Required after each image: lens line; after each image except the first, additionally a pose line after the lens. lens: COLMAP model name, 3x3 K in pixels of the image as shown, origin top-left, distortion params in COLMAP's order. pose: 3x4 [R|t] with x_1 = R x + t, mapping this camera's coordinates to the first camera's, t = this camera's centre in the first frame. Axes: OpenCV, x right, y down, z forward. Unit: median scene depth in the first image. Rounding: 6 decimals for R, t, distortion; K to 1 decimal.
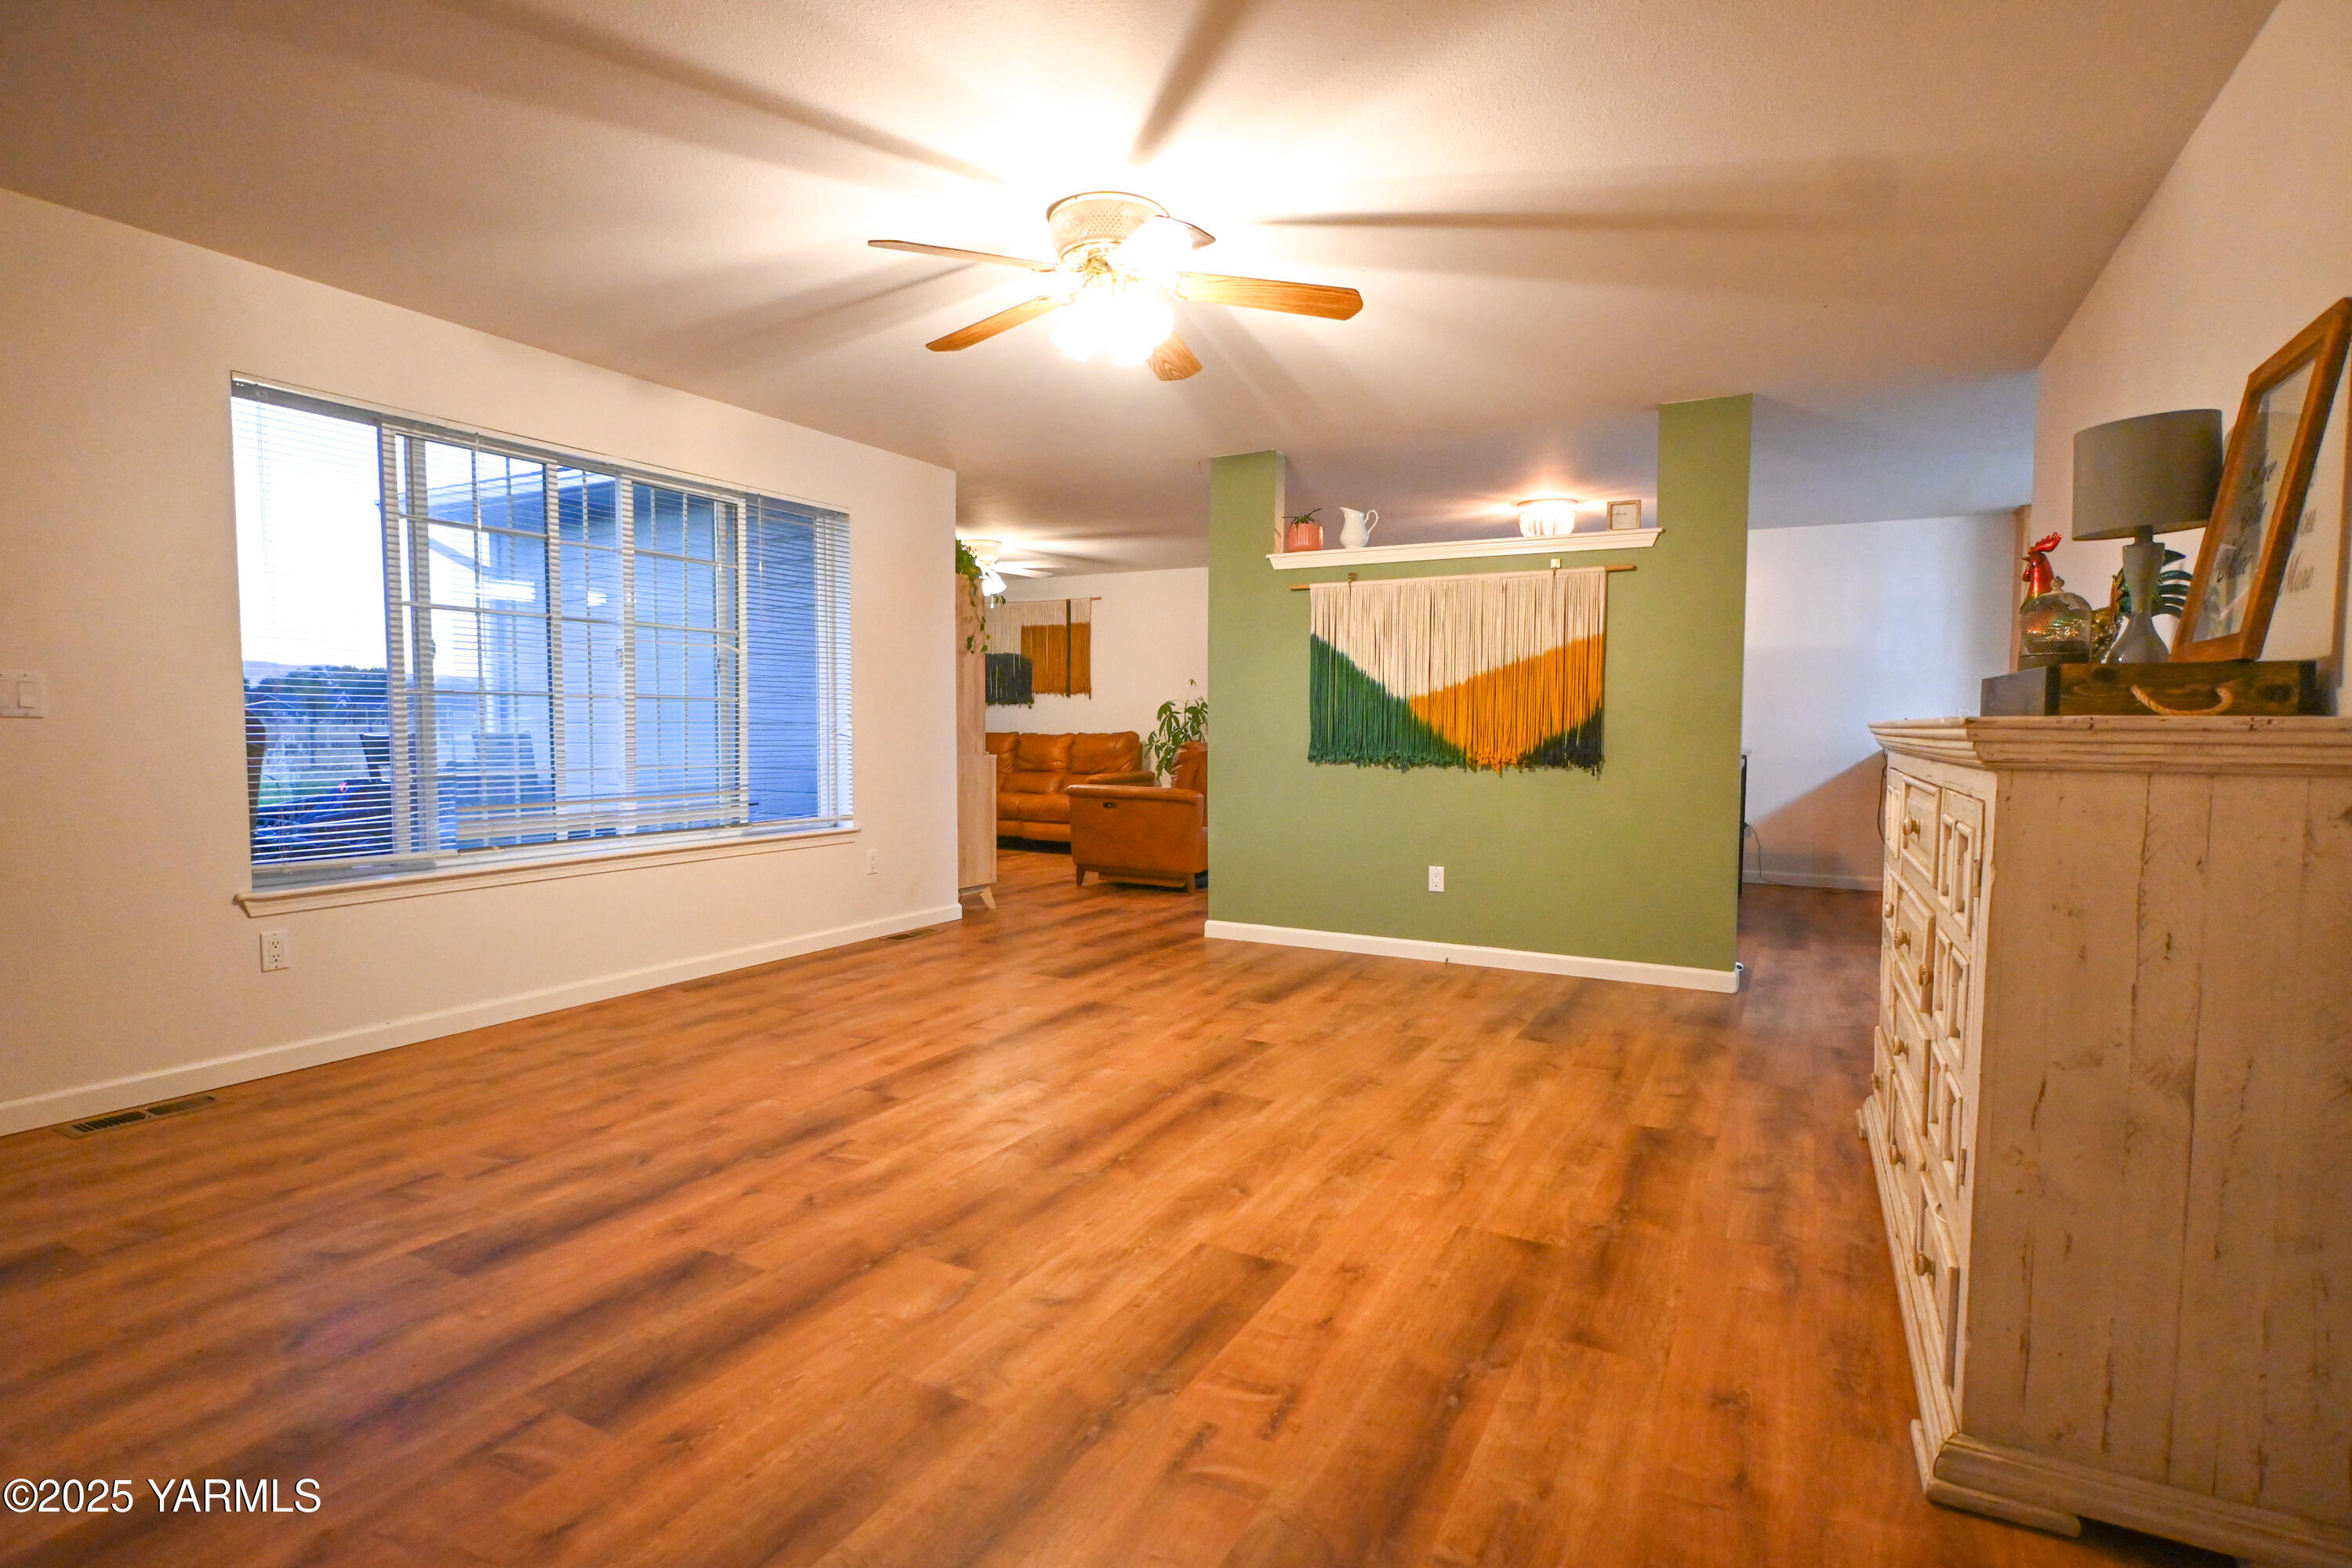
lens RADIAL K [[1160.3, 0, 1171.4], [0, 1160.3, 792.1], [0, 0, 1]] dist [-0.002572, 0.000706]
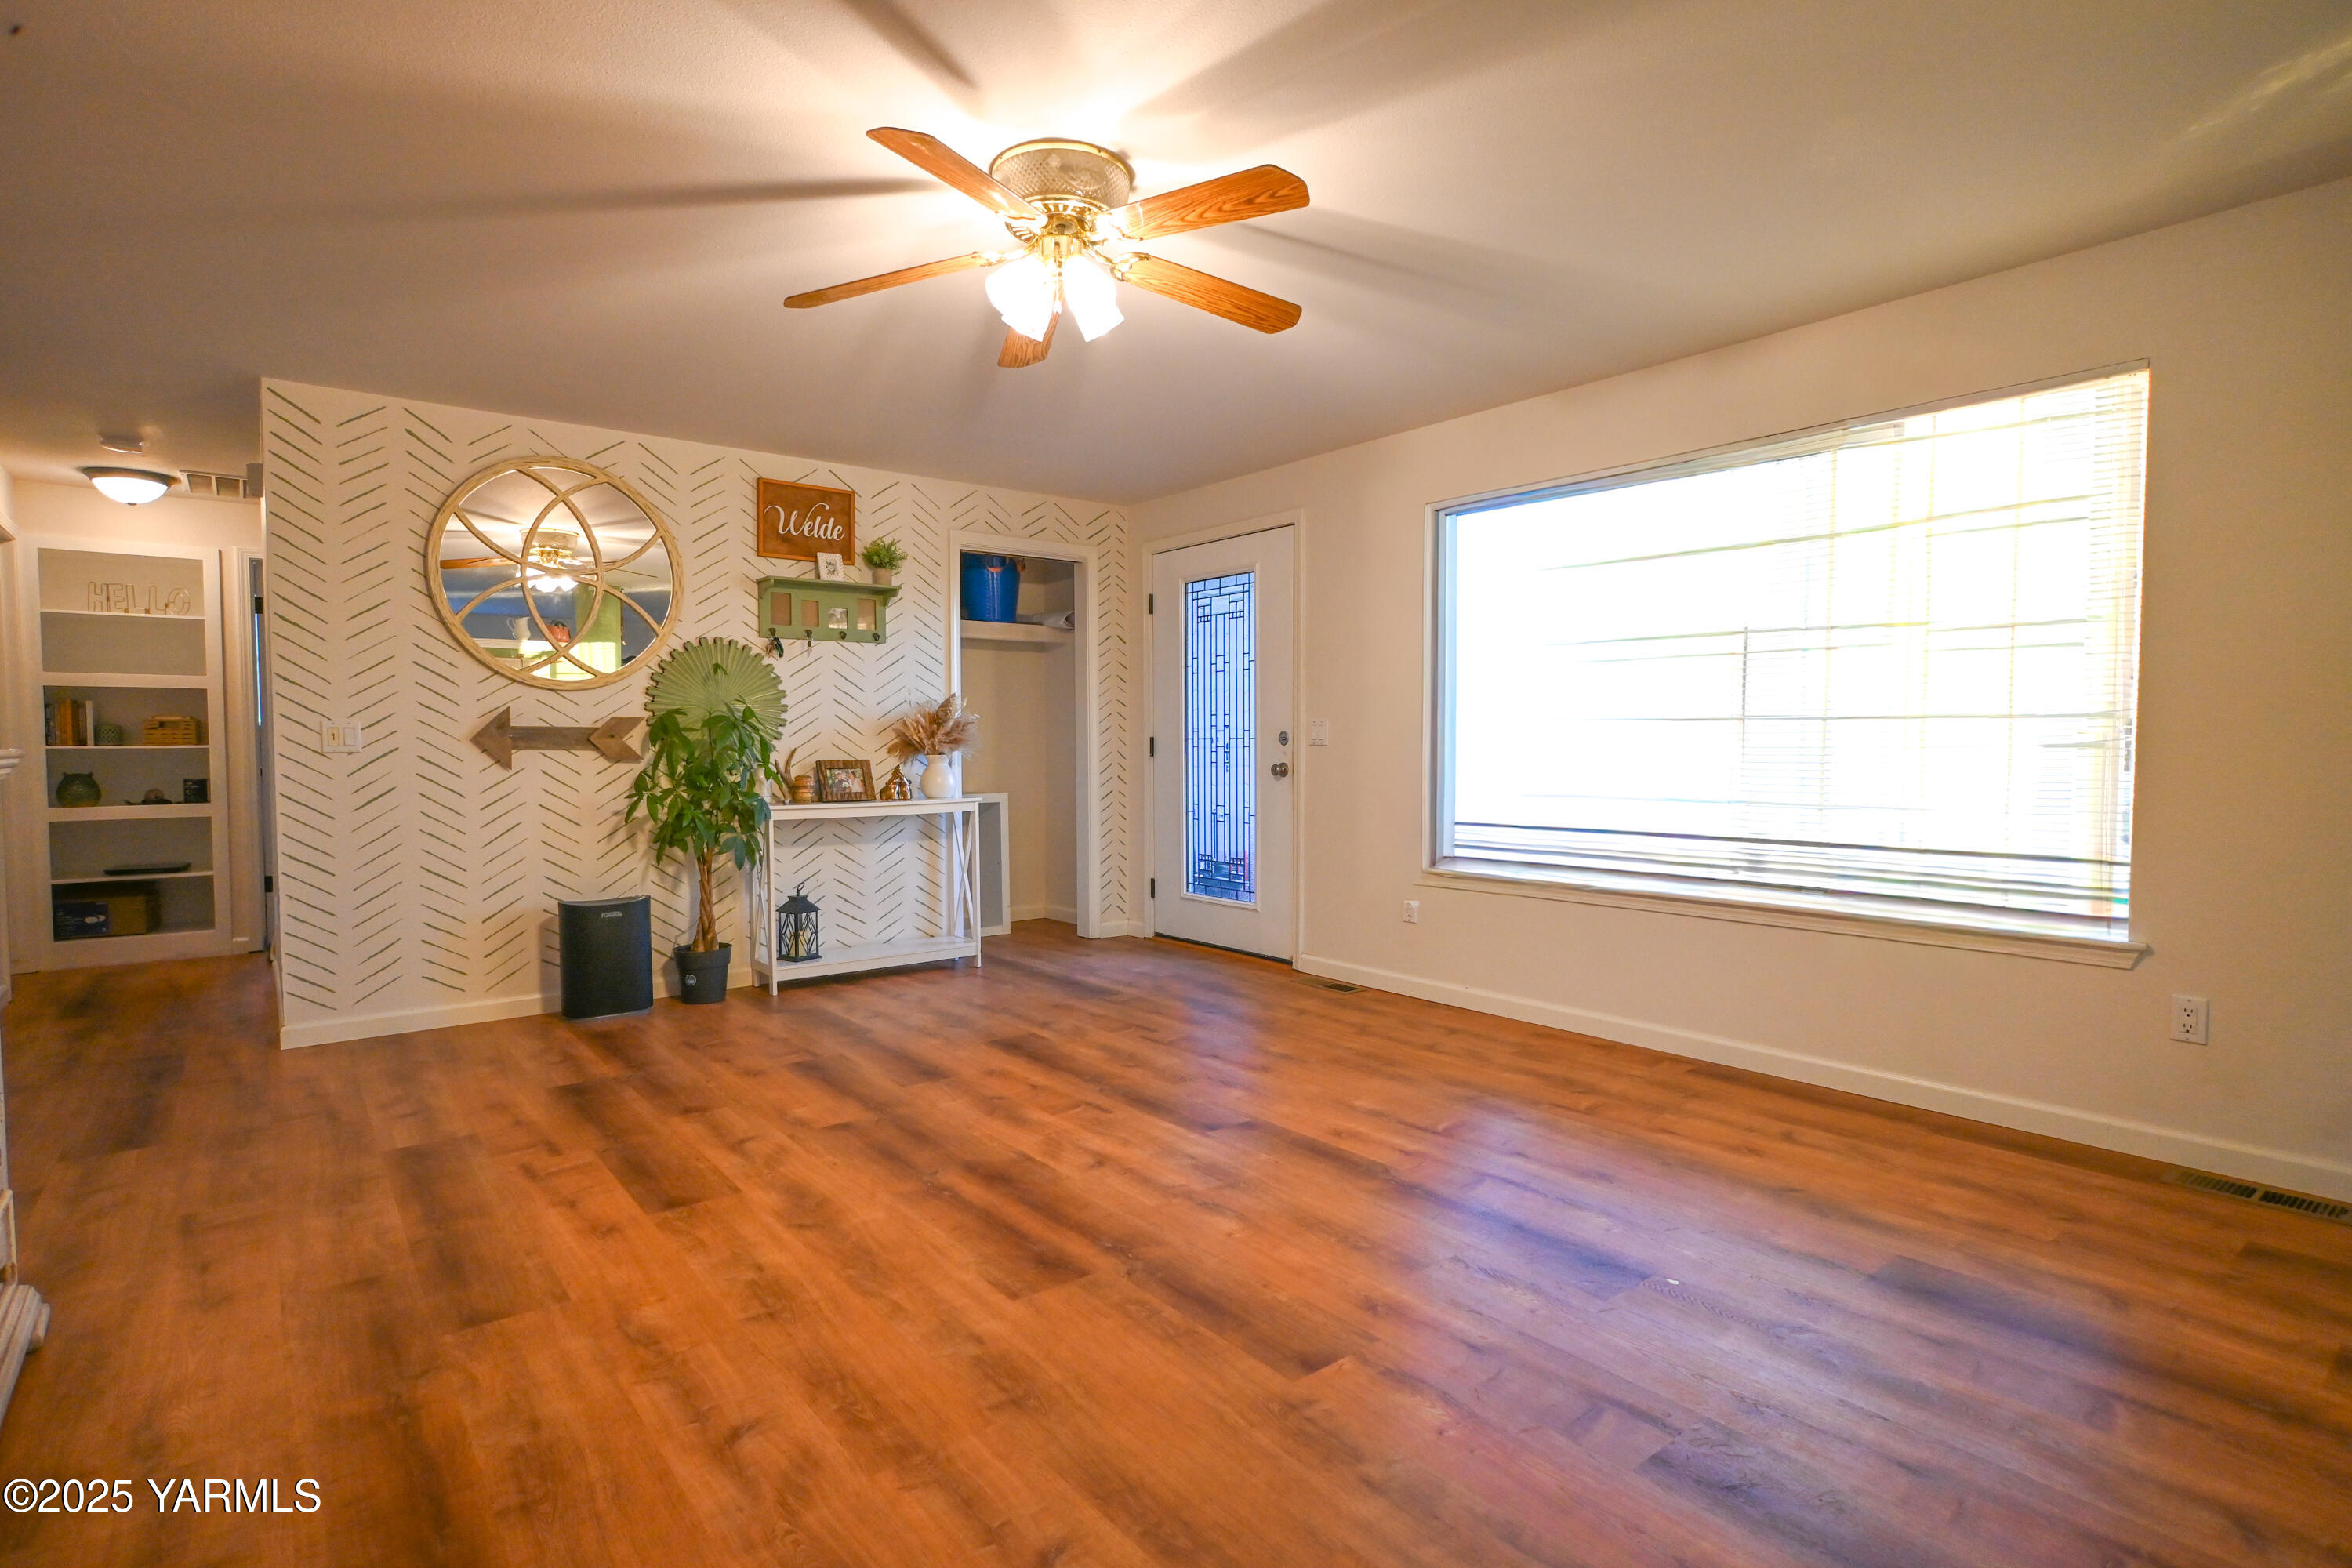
lens RADIAL K [[1160.3, 0, 1171.4], [0, 1160.3, 792.1], [0, 0, 1]] dist [-0.002572, 0.000706]
pose [[-0.388055, 0.035957, -0.920935, 0.731885], [-0.054505, 0.996594, 0.061878, -0.088767], [0.920023, 0.074207, -0.384774, 1.441074]]
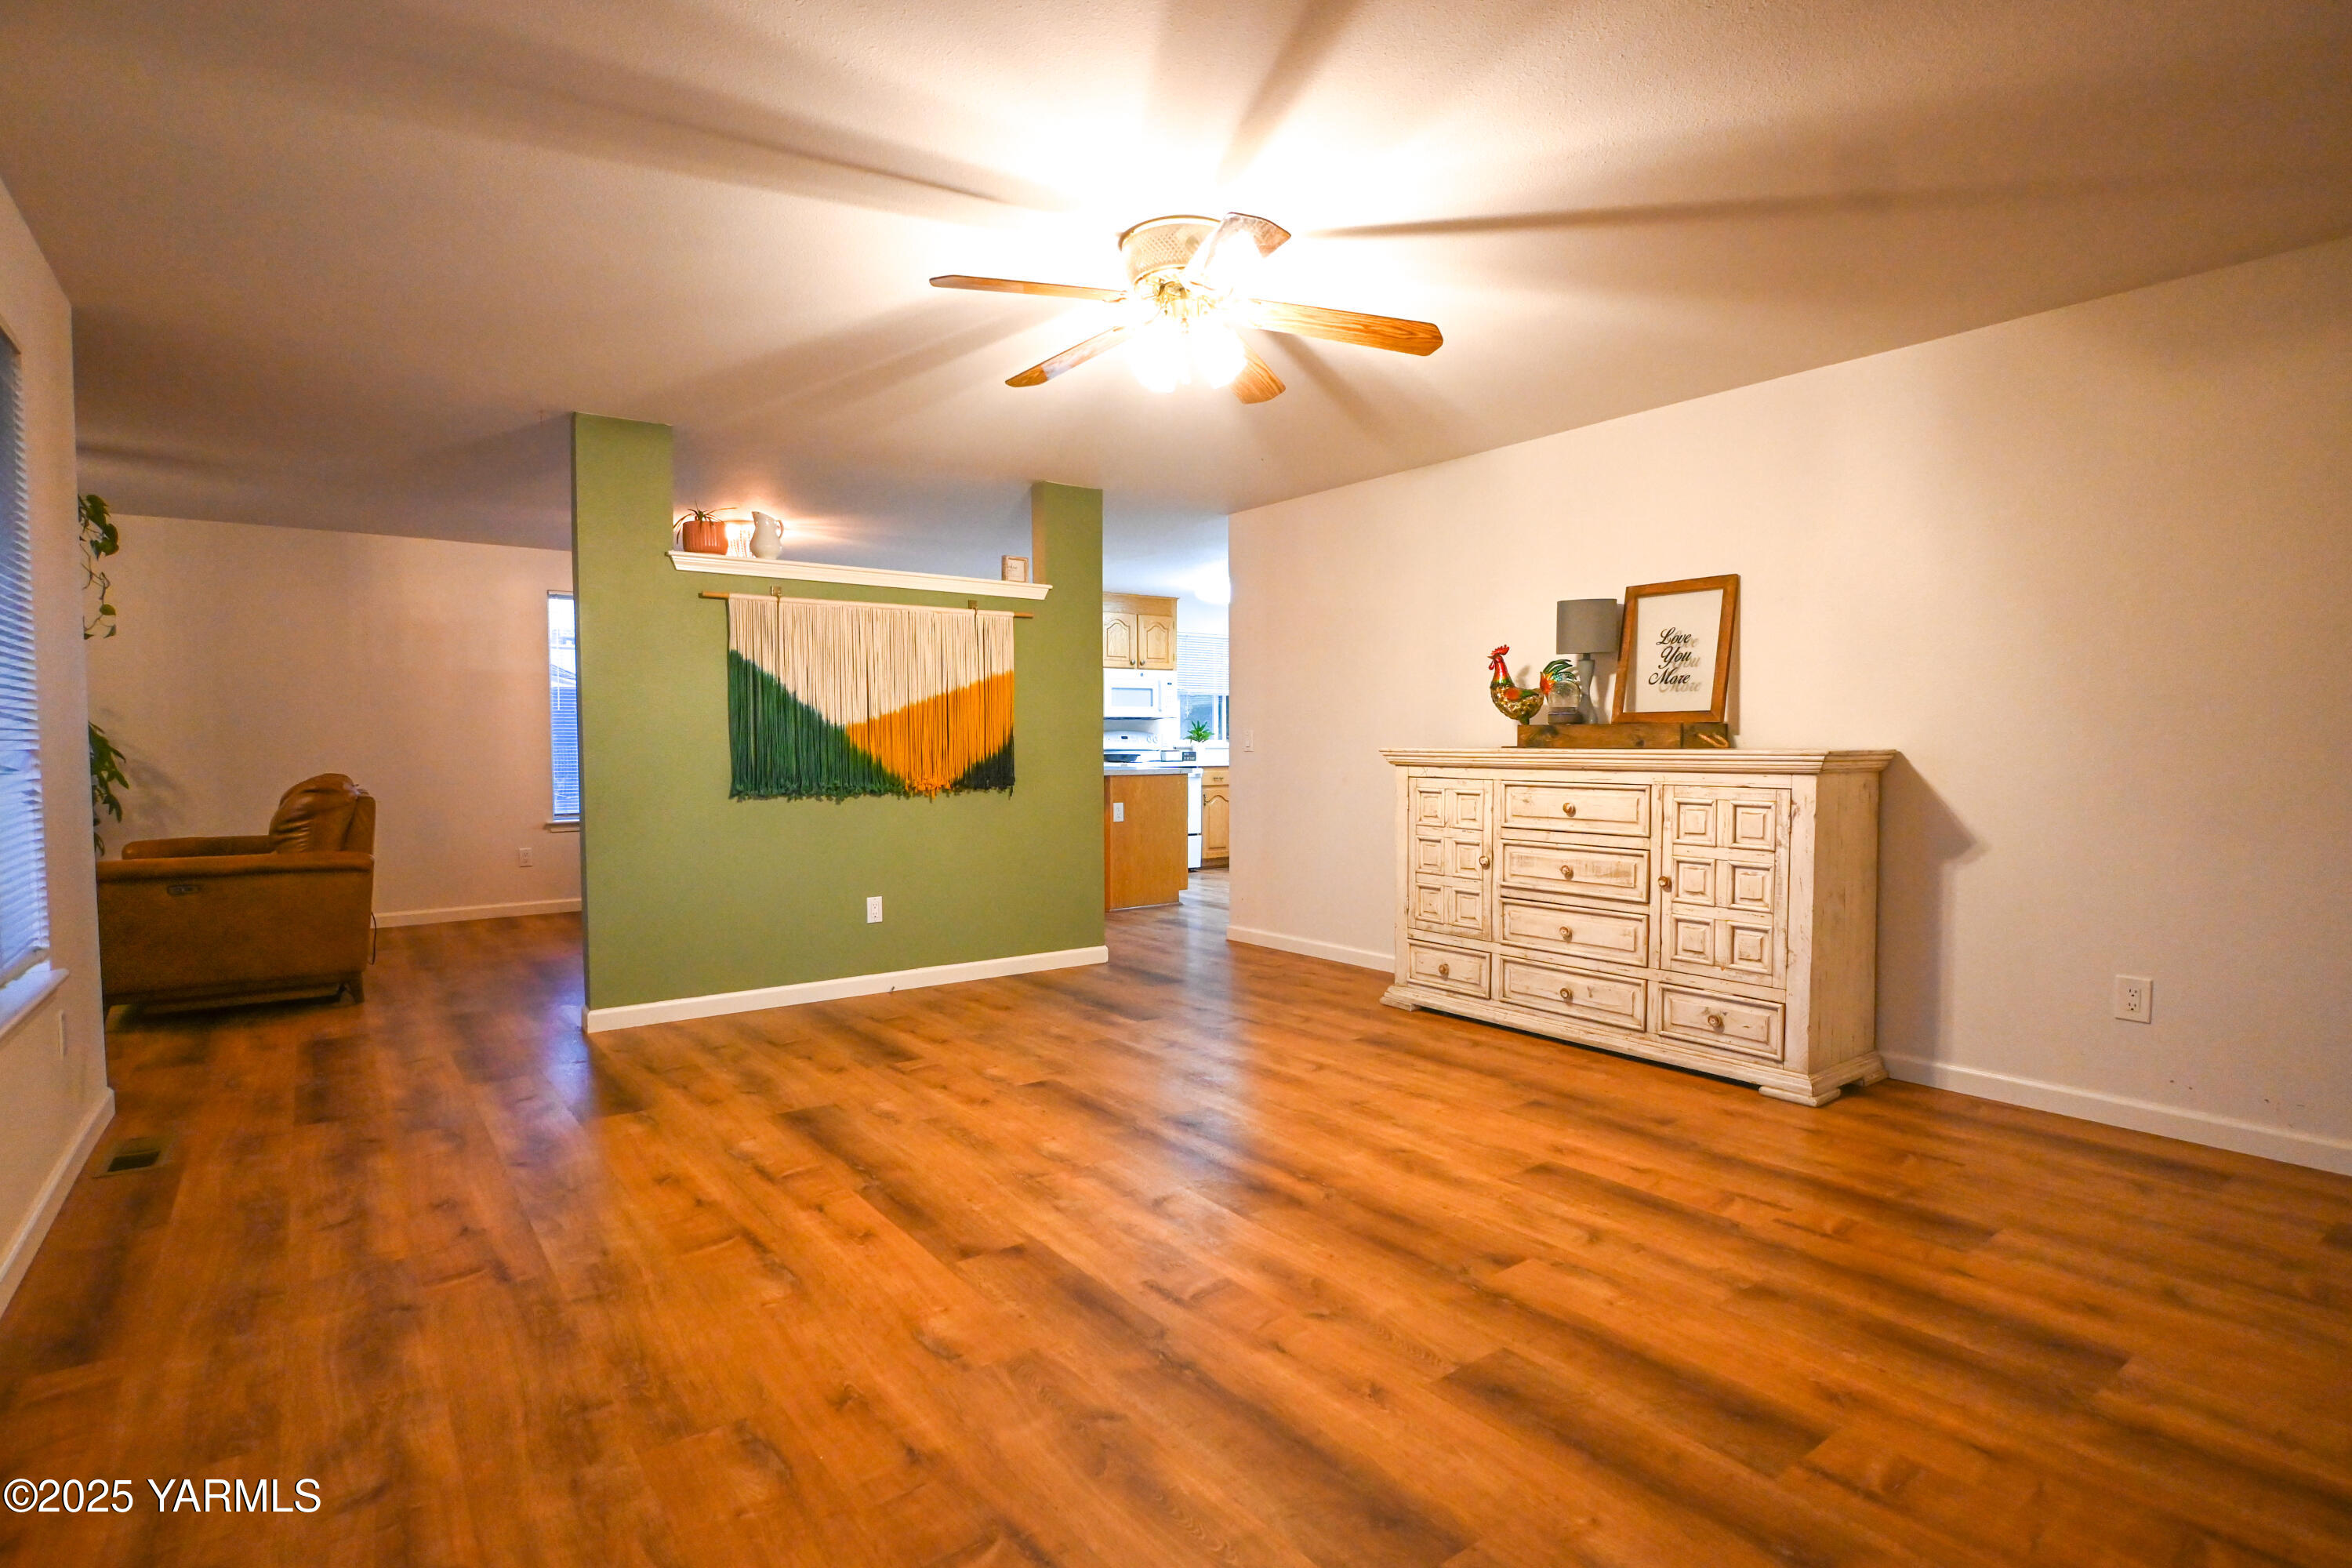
lens RADIAL K [[1160.3, 0, 1171.4], [0, 1160.3, 792.1], [0, 0, 1]] dist [-0.002572, 0.000706]
pose [[0.416790, -0.044788, 0.907899, -0.961908], [0.059289, 0.997998, 0.022015, -0.054361], [-0.907067, 0.044653, 0.418612, 0.617338]]
